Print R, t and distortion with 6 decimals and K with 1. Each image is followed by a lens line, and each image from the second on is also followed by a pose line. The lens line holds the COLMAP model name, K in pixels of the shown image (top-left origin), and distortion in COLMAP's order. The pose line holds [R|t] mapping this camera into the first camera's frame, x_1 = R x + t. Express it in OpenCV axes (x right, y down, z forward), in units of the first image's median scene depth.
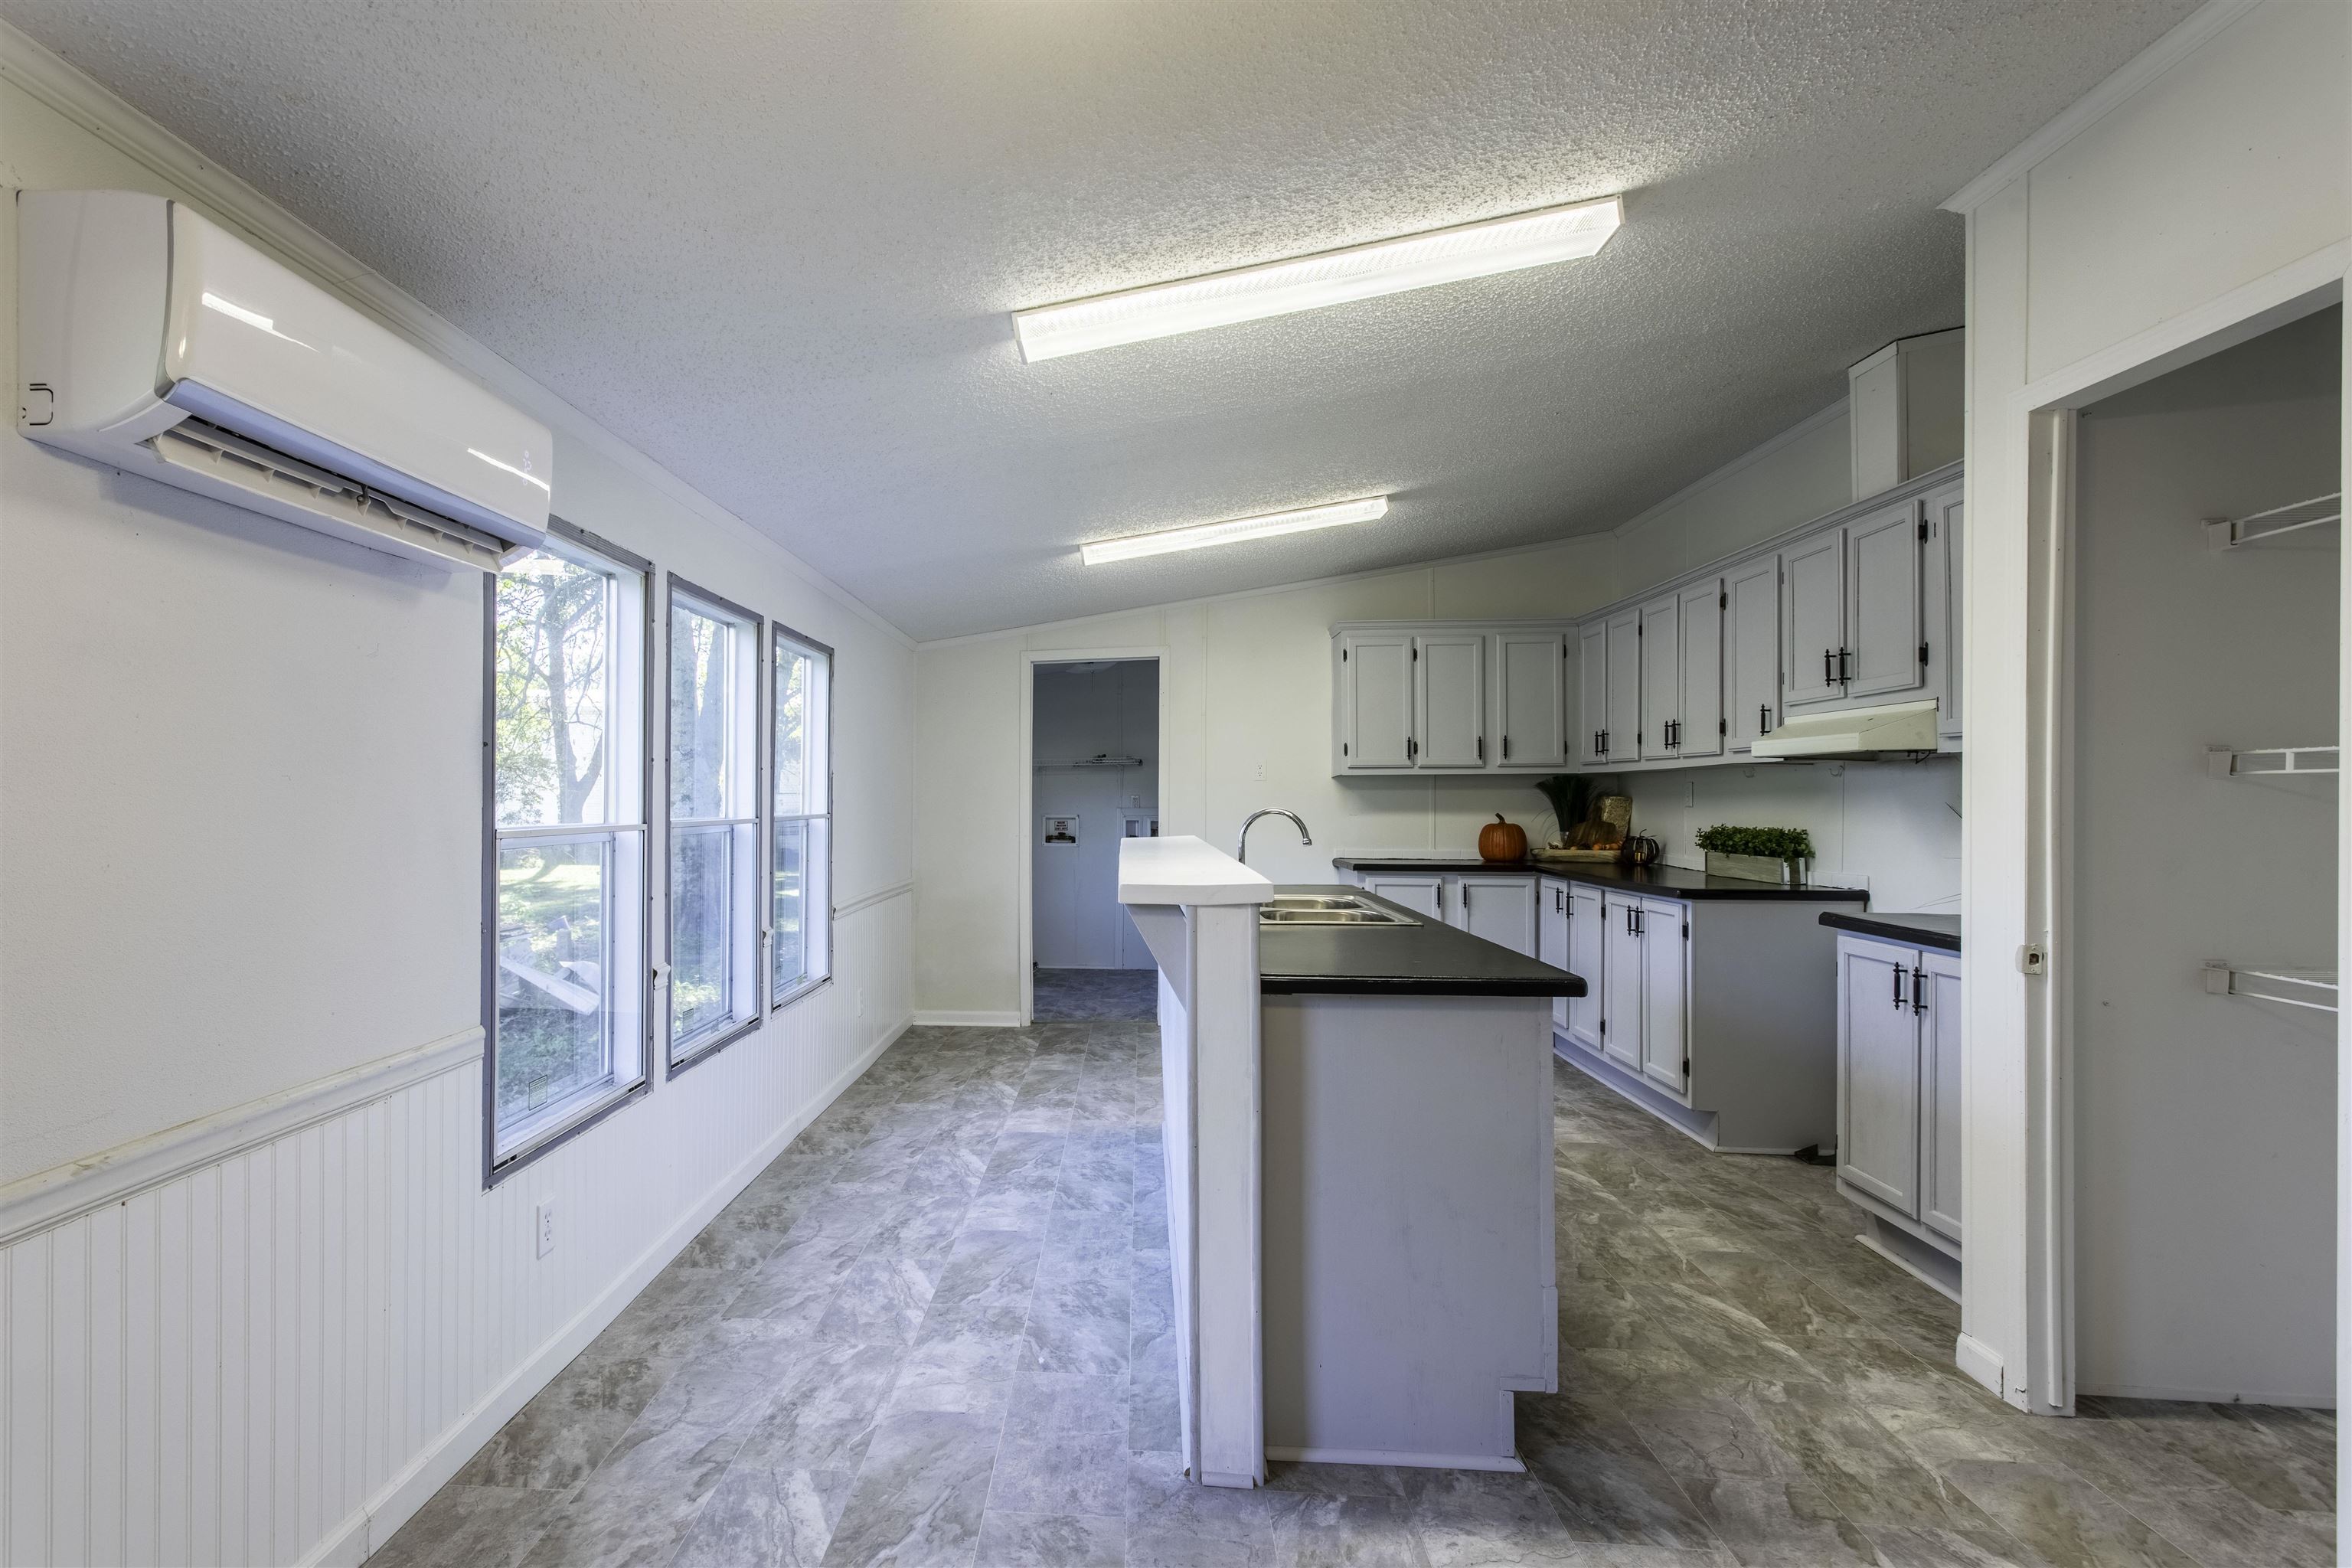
lens RADIAL K [[1122.9, 0, 1051.6], [0, 1122.9, 786.1], [0, 0, 1]] dist [0.003101, 0.001125]
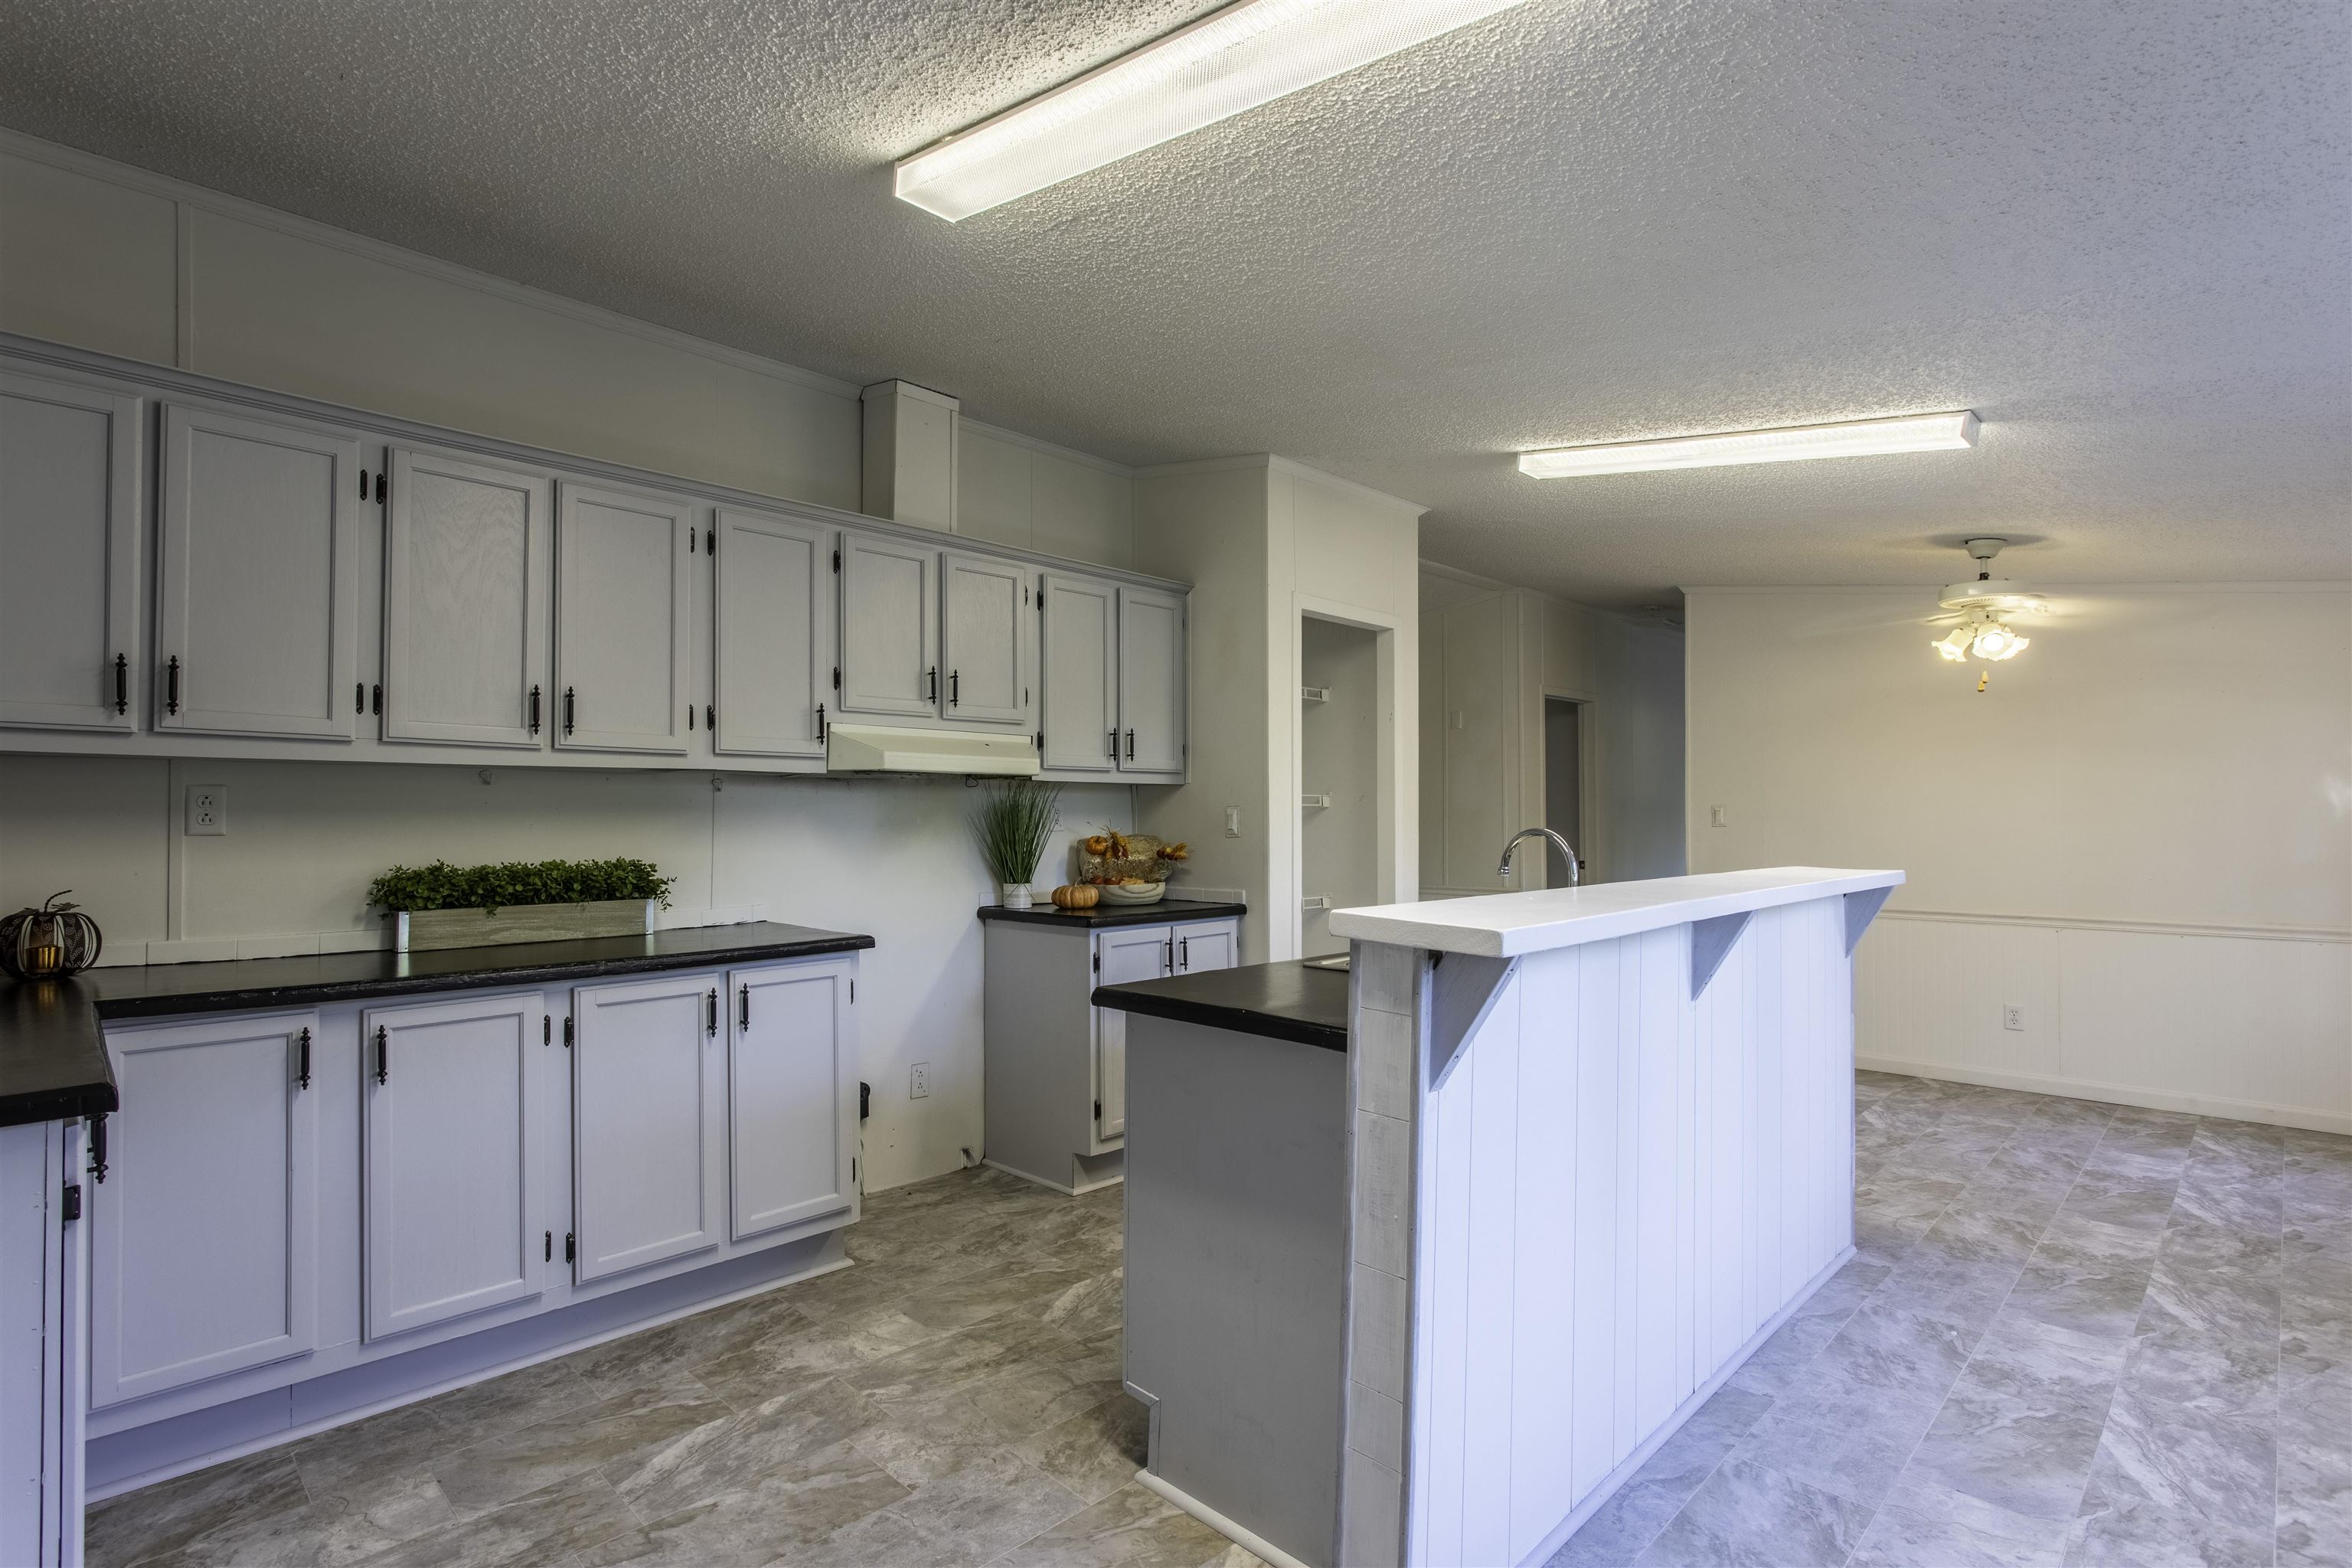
lens RADIAL K [[1122.9, 0, 1190.1], [0, 1122.9, 794.7], [0, 0, 1]] dist [0.003101, 0.001125]
pose [[-0.776579, 0.012404, 0.629897, -0.122303], [-0.005513, 0.999634, -0.026482, 0.020206], [-0.629995, -0.024038, -0.776227, 2.003405]]
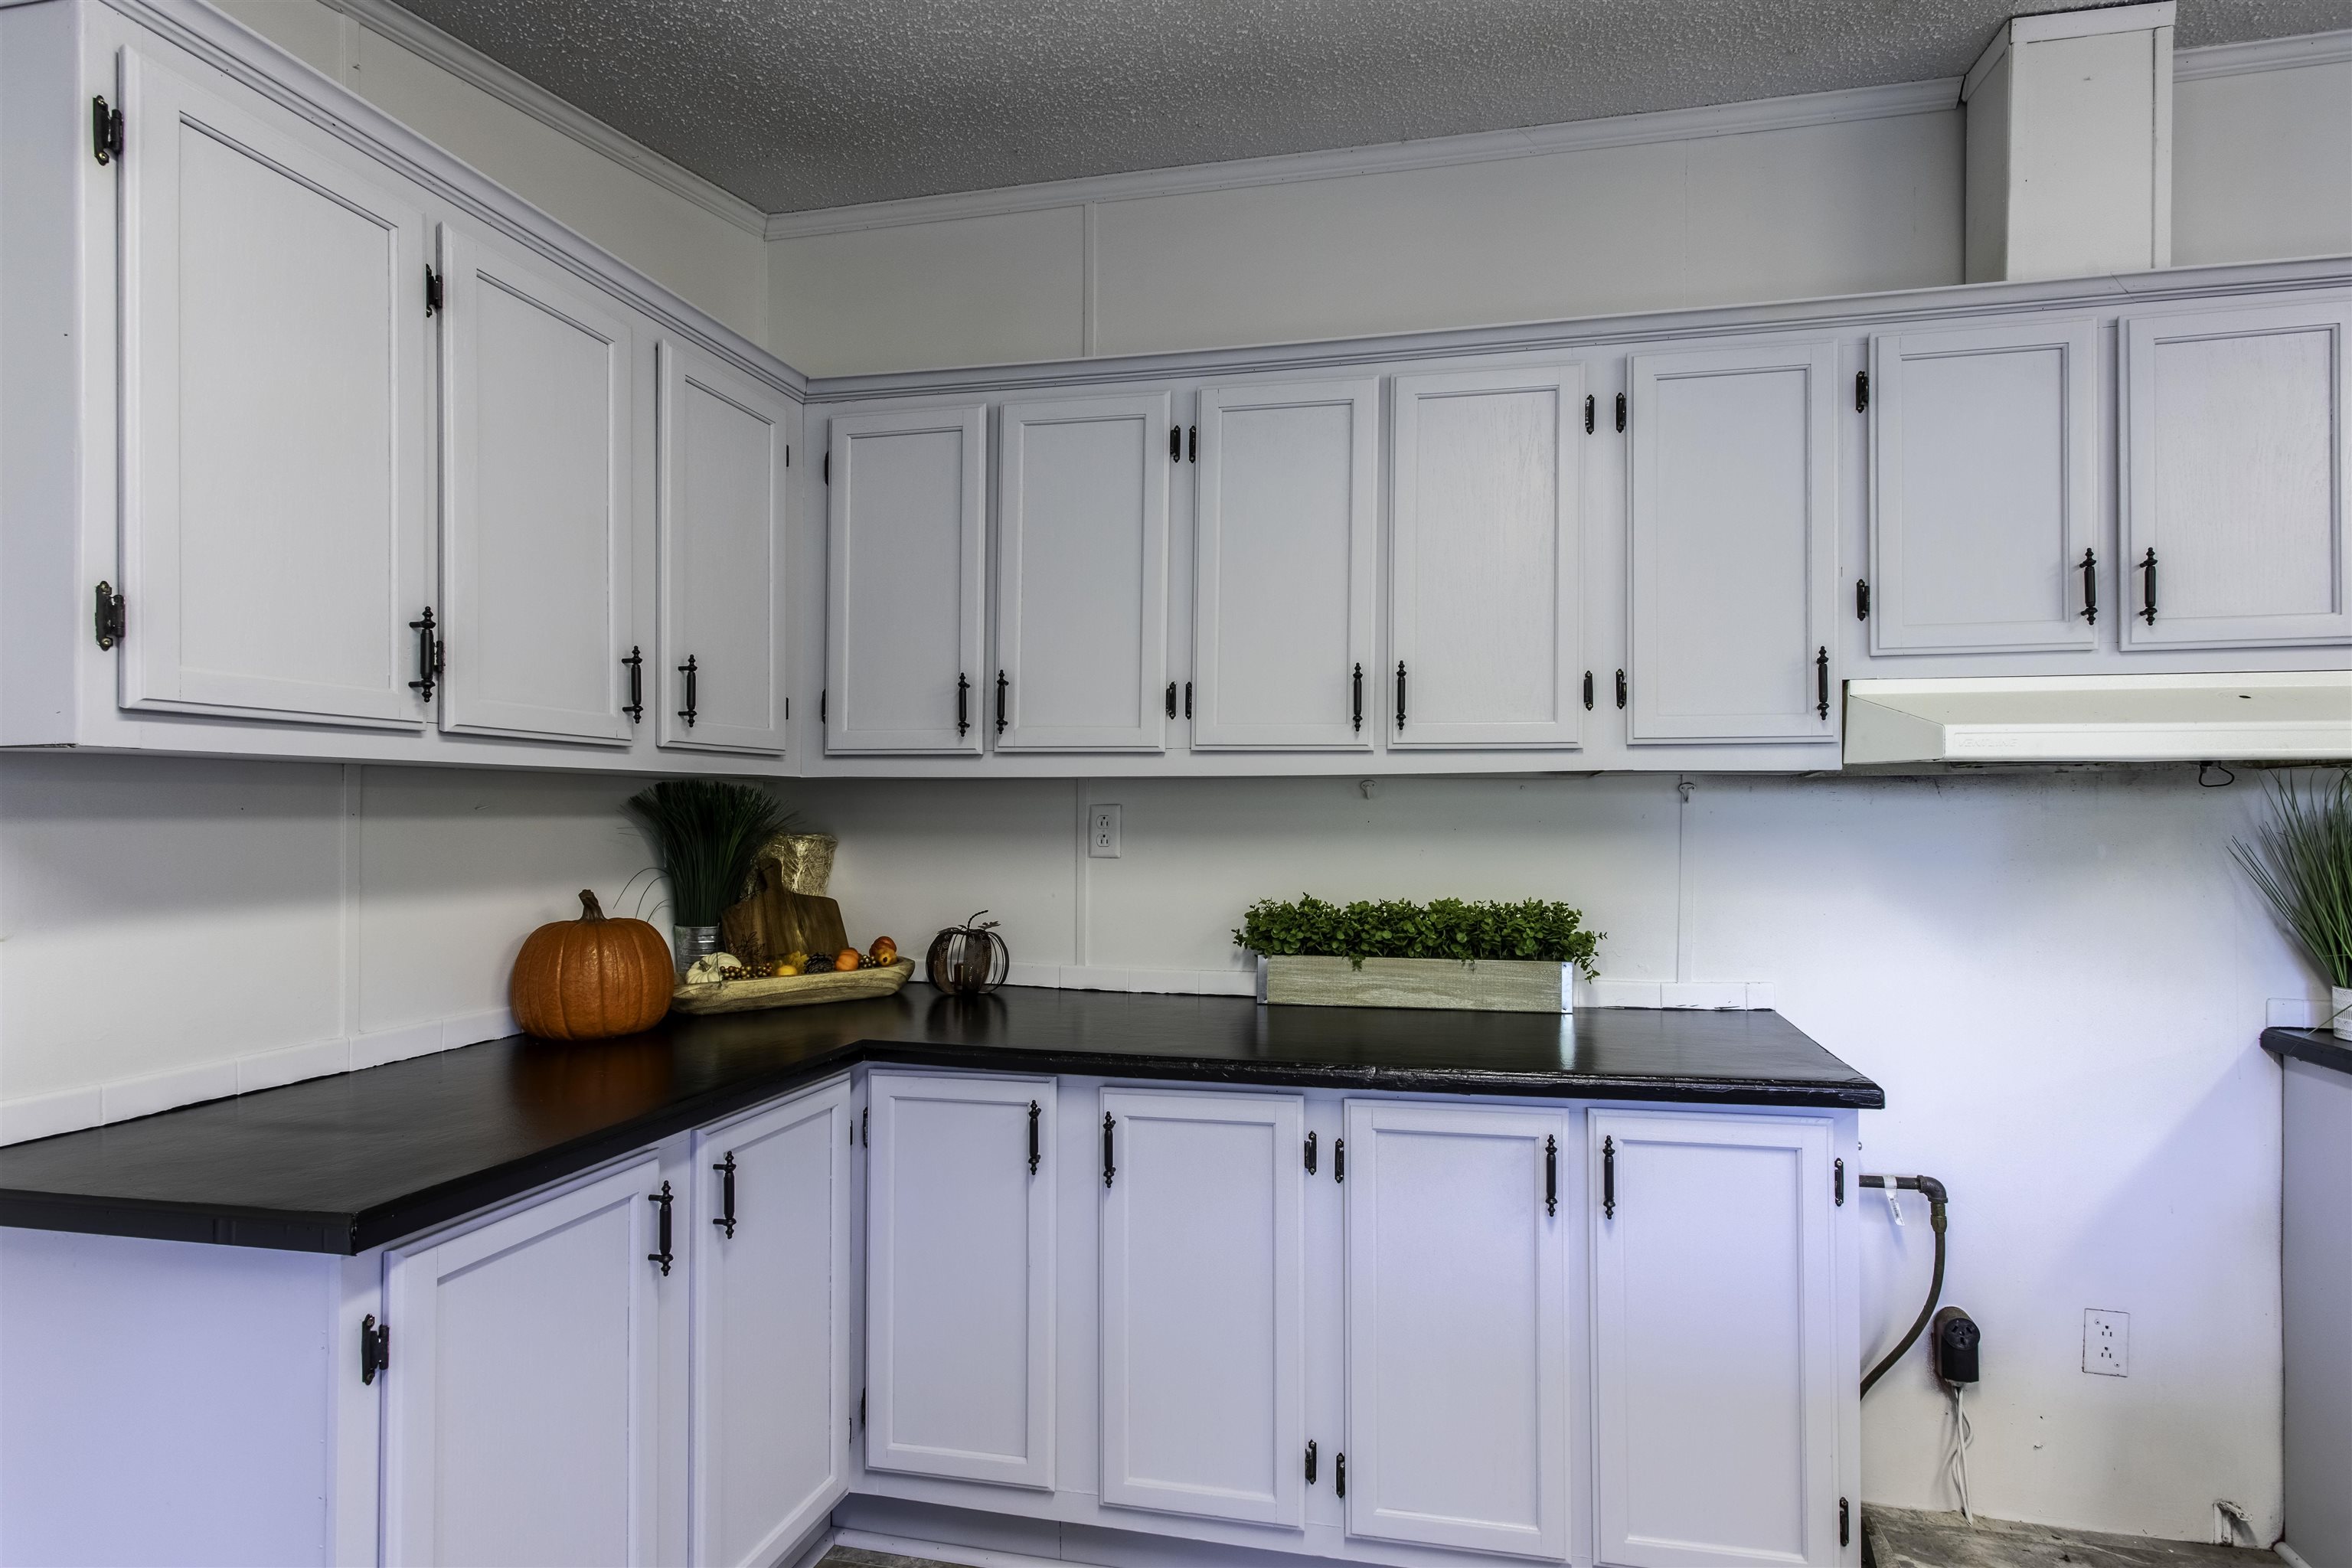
lens RADIAL K [[1122.9, 0, 1281.9], [0, 1122.9, 806.9], [0, 0, 1]] dist [0.003101, 0.001125]
pose [[0.131025, 0.003860, 0.991372, 0.201658], [-0.011444, 0.999932, -0.002381, -0.003381], [-0.991313, -0.011033, 0.131060, 1.583662]]
